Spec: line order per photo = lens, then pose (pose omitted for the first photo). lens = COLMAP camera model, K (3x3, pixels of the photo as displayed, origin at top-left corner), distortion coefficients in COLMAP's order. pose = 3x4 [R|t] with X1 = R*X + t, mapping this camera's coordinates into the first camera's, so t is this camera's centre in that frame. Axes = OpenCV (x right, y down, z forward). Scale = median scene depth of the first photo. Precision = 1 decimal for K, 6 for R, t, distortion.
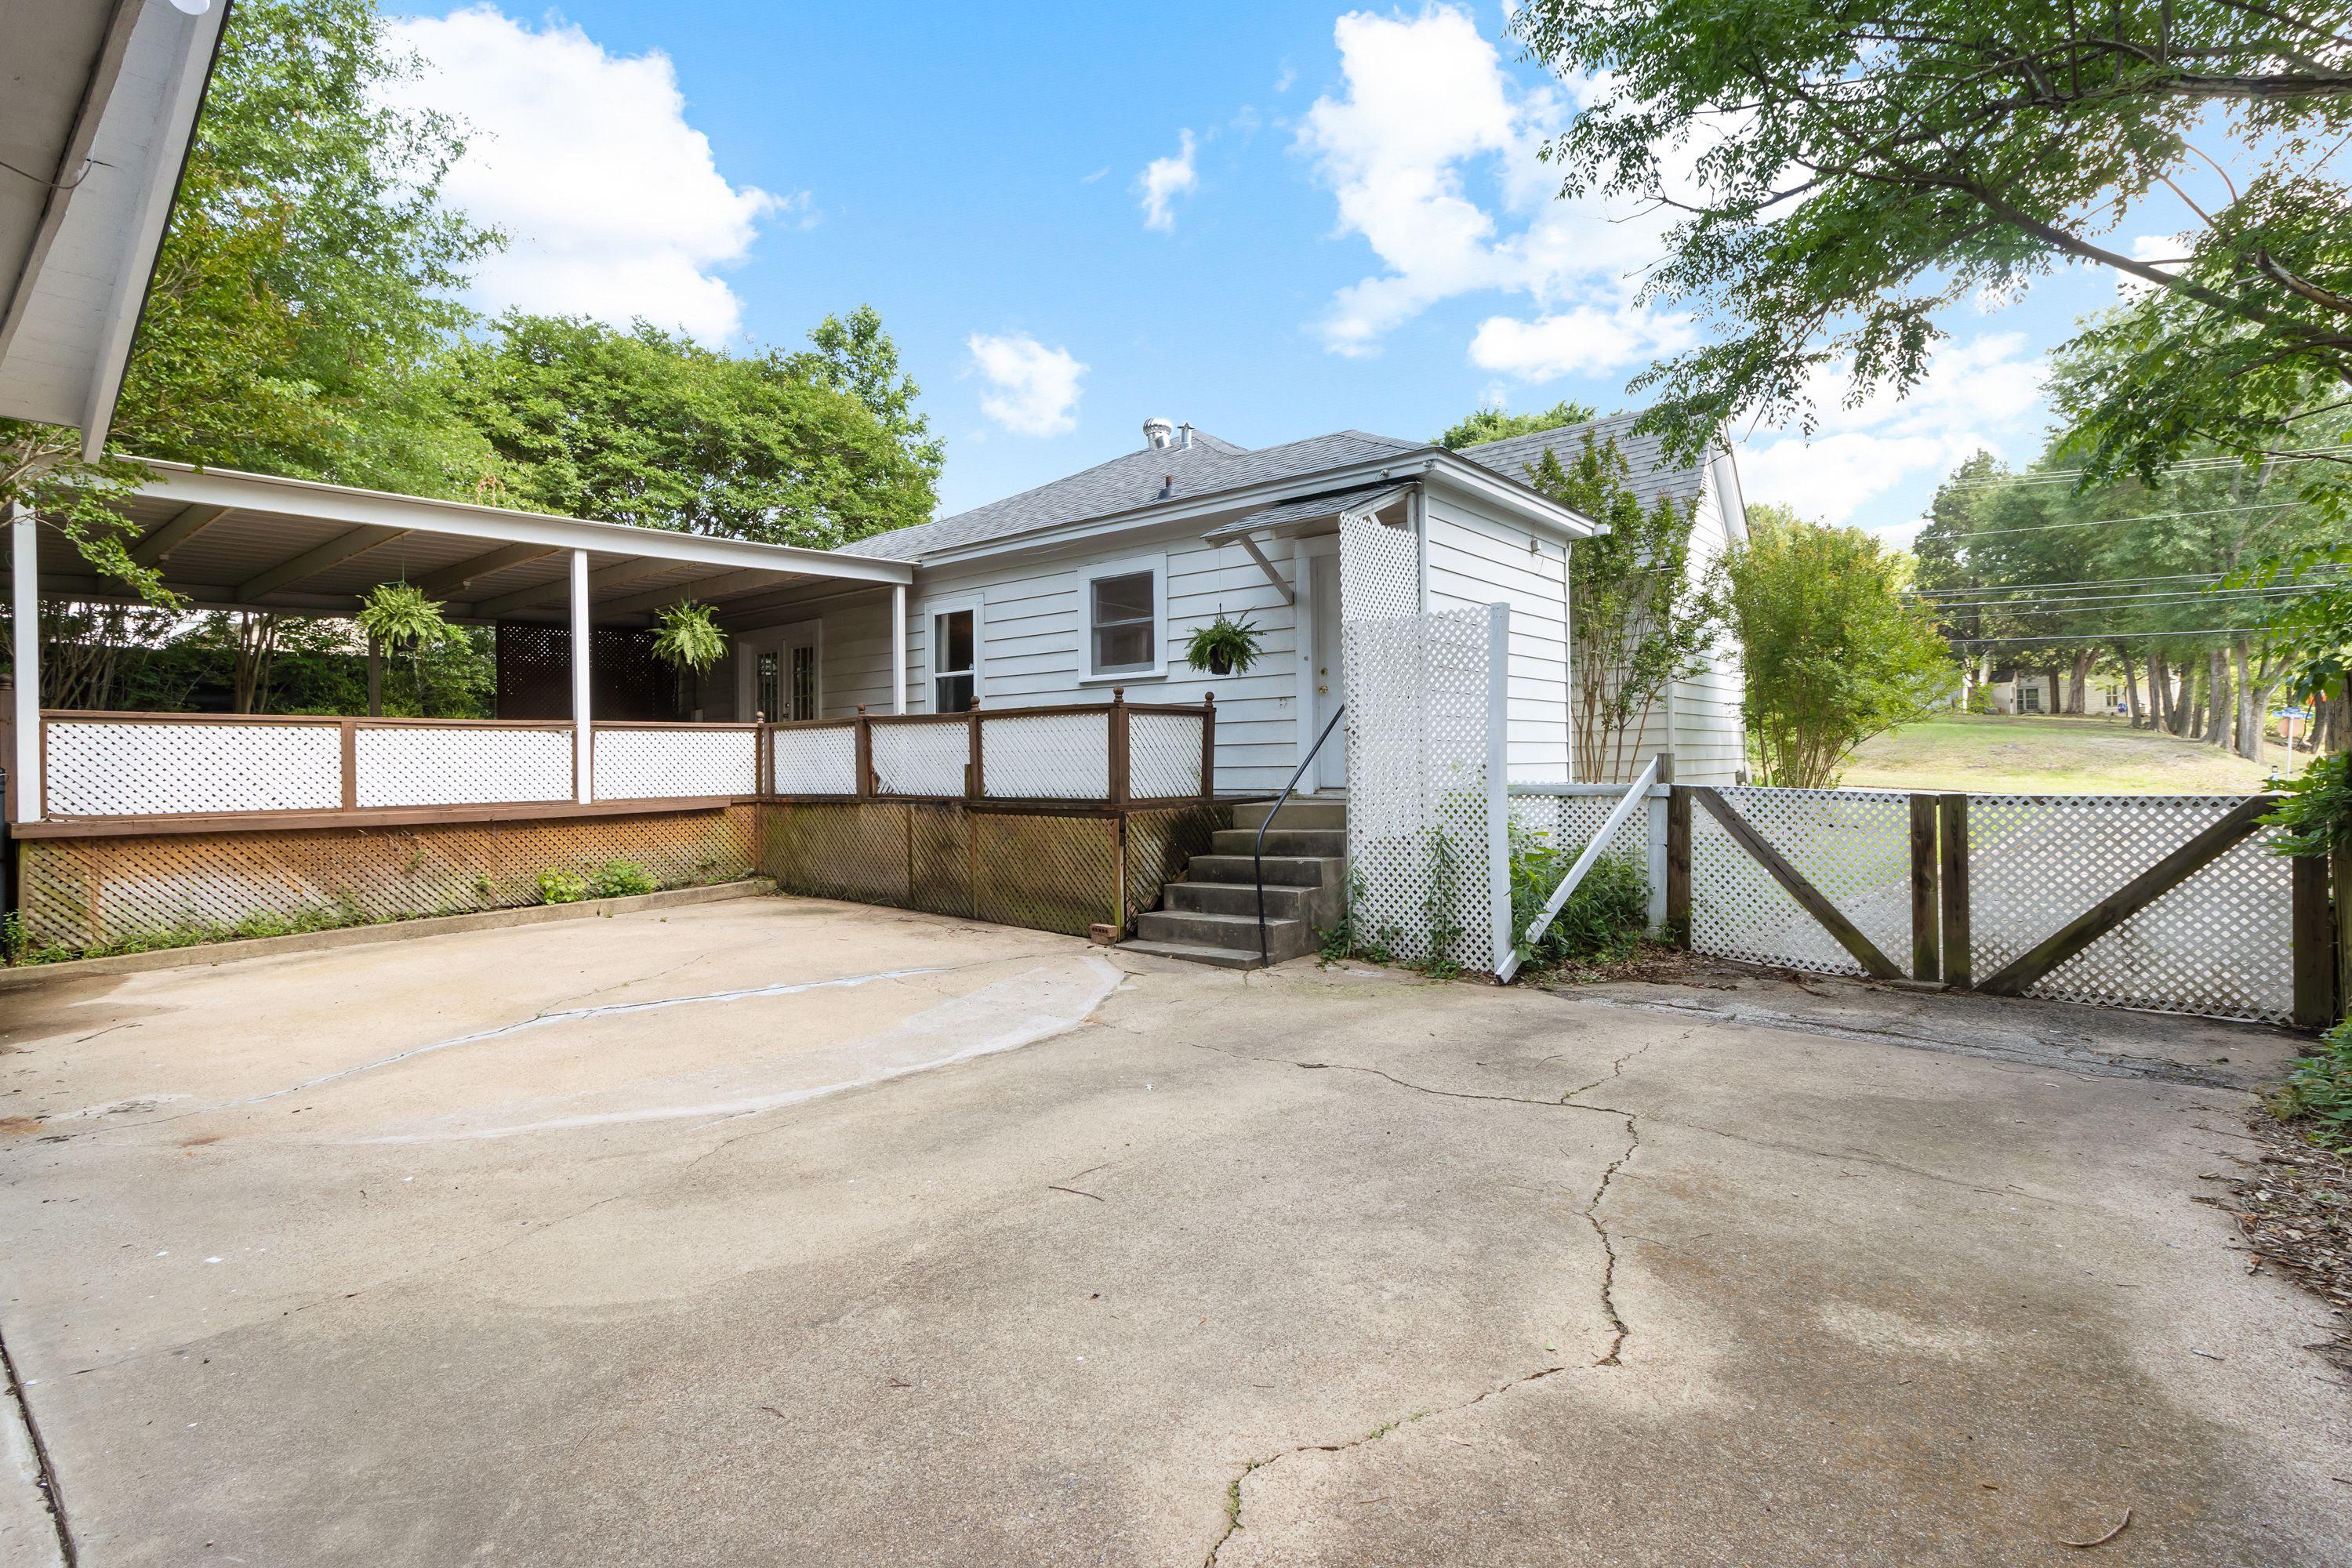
lens RADIAL K [[1121.3, 0, 1166.7], [0, 1121.3, 751.4], [0, 0, 1]] dist [0.000298, -0.000178]
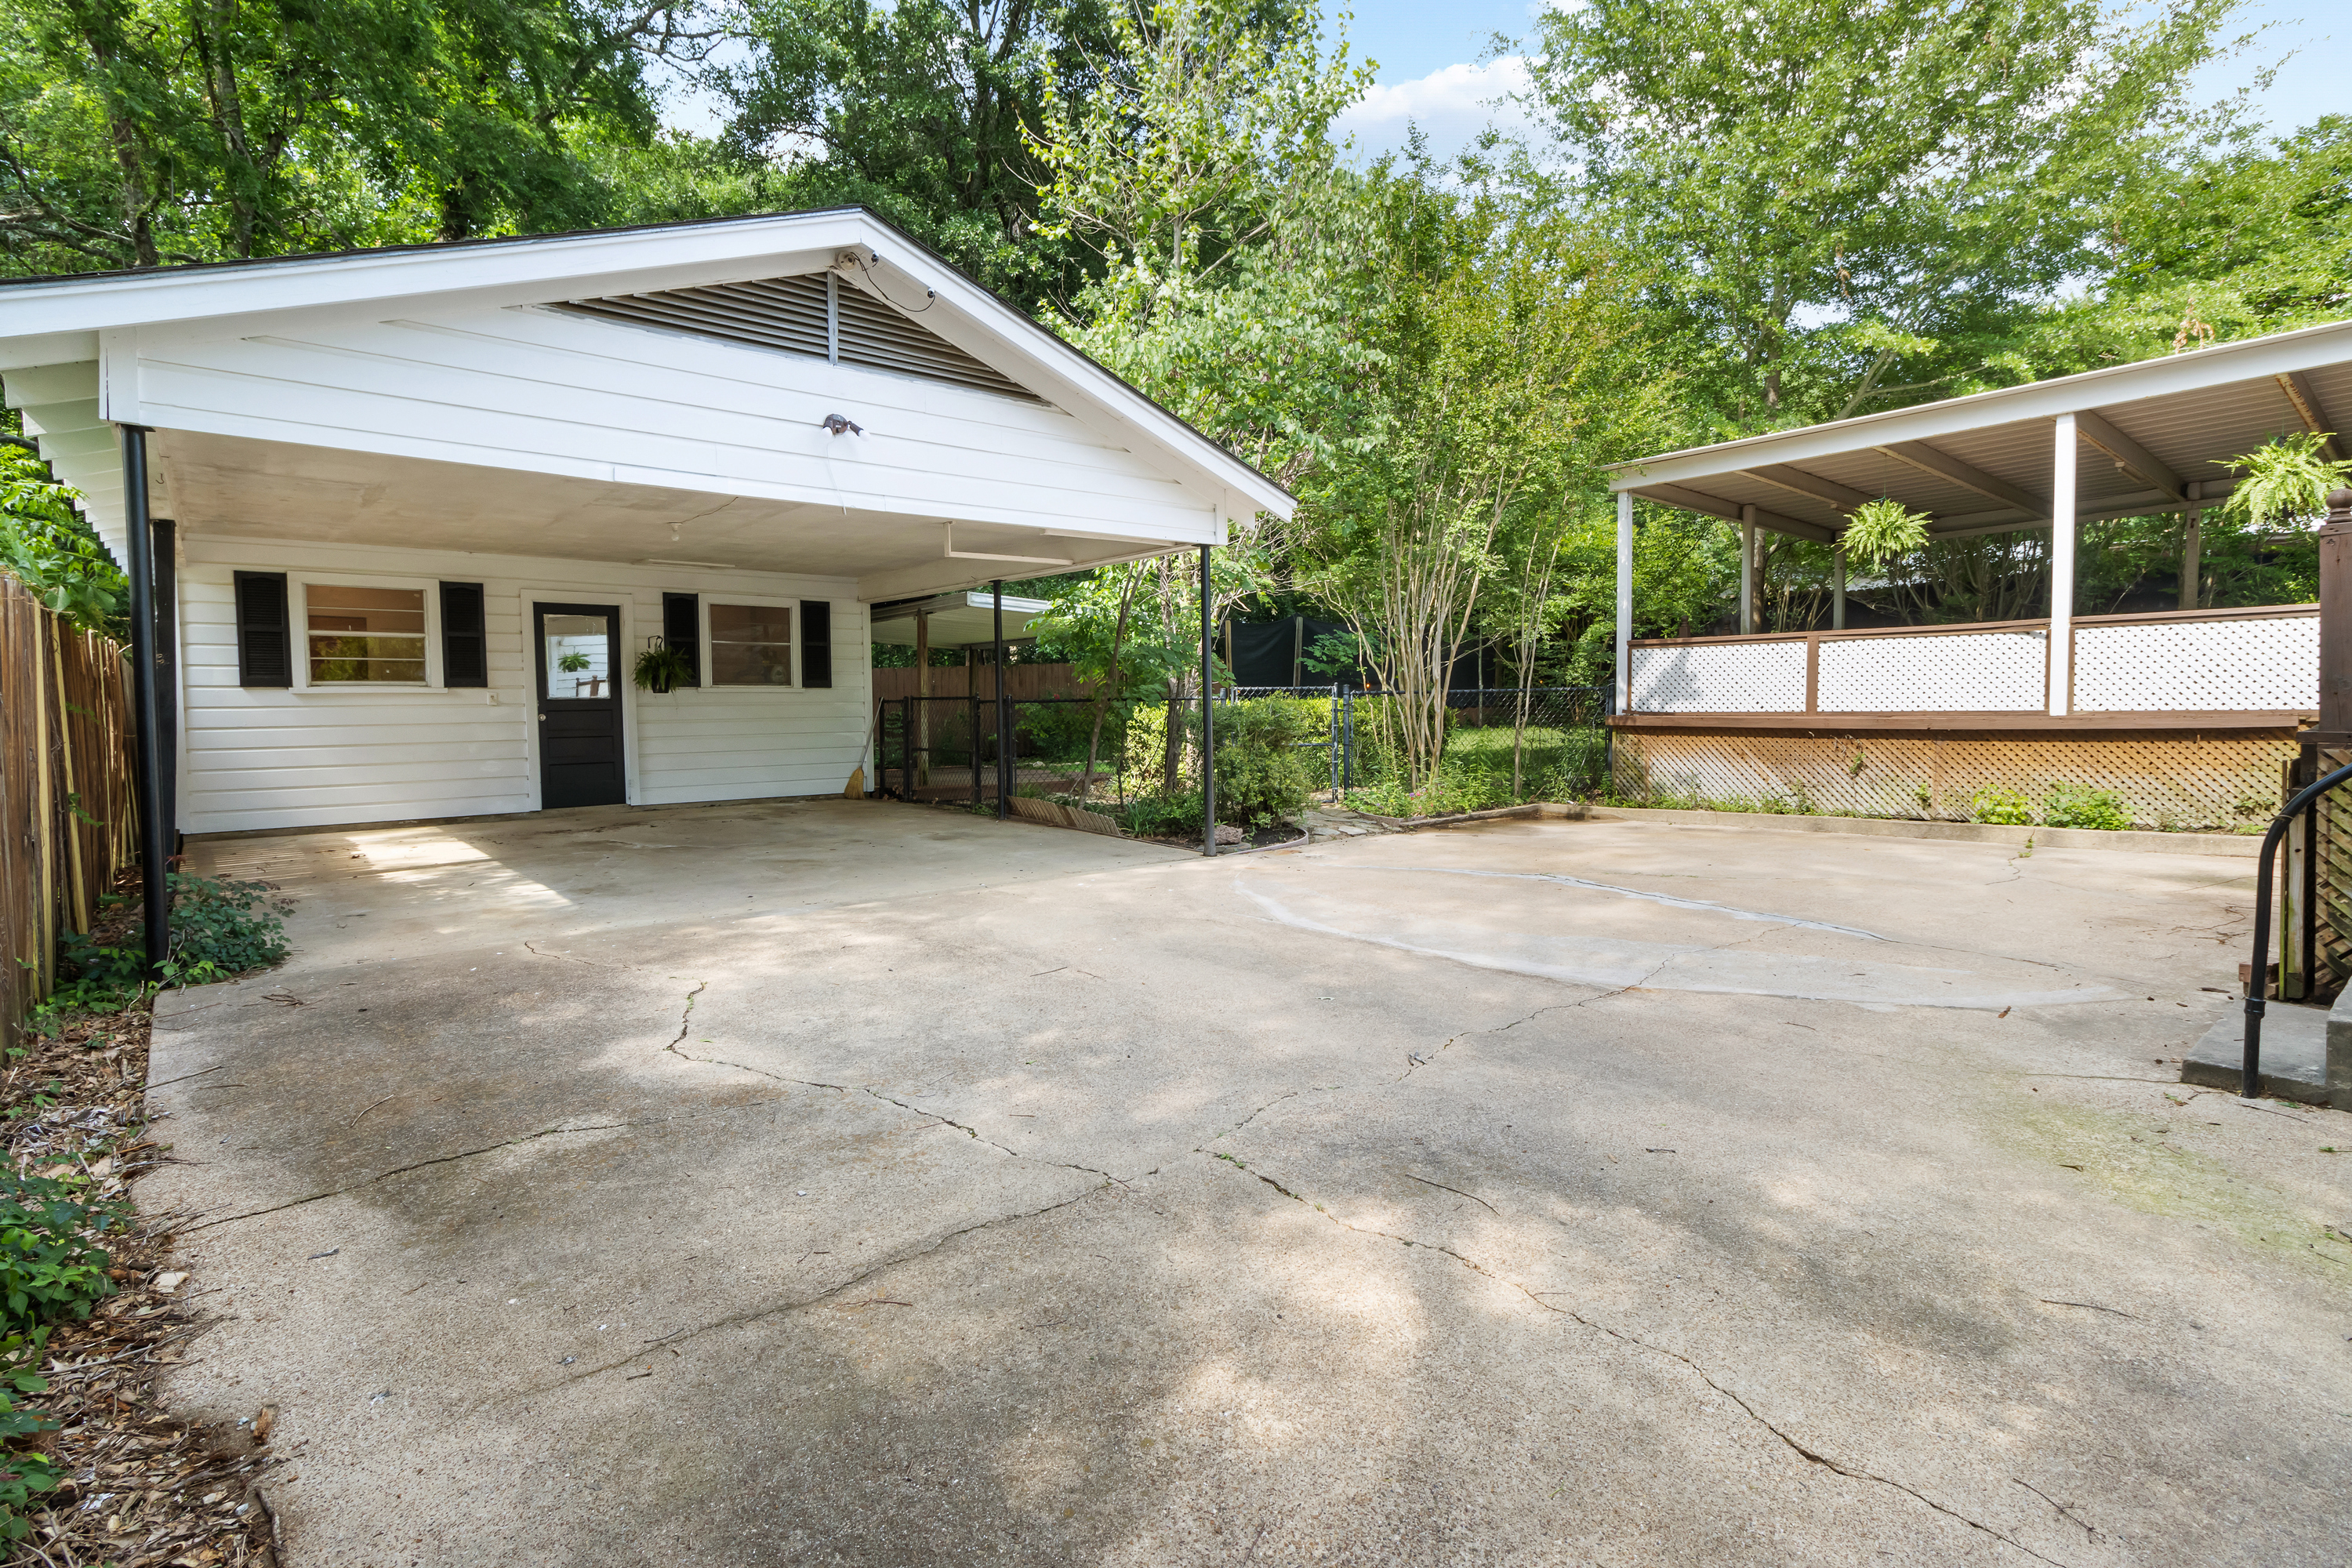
lens RADIAL K [[1121.3, 0, 1166.7], [0, 1121.3, 751.4], [0, 0, 1]] dist [0.000298, -0.000178]
pose [[-0.163566, 0.053838, -0.985062, 1.172069], [0.021023, 0.998473, 0.051080, 0.042793], [0.986308, -0.012354, -0.164448, 1.268462]]
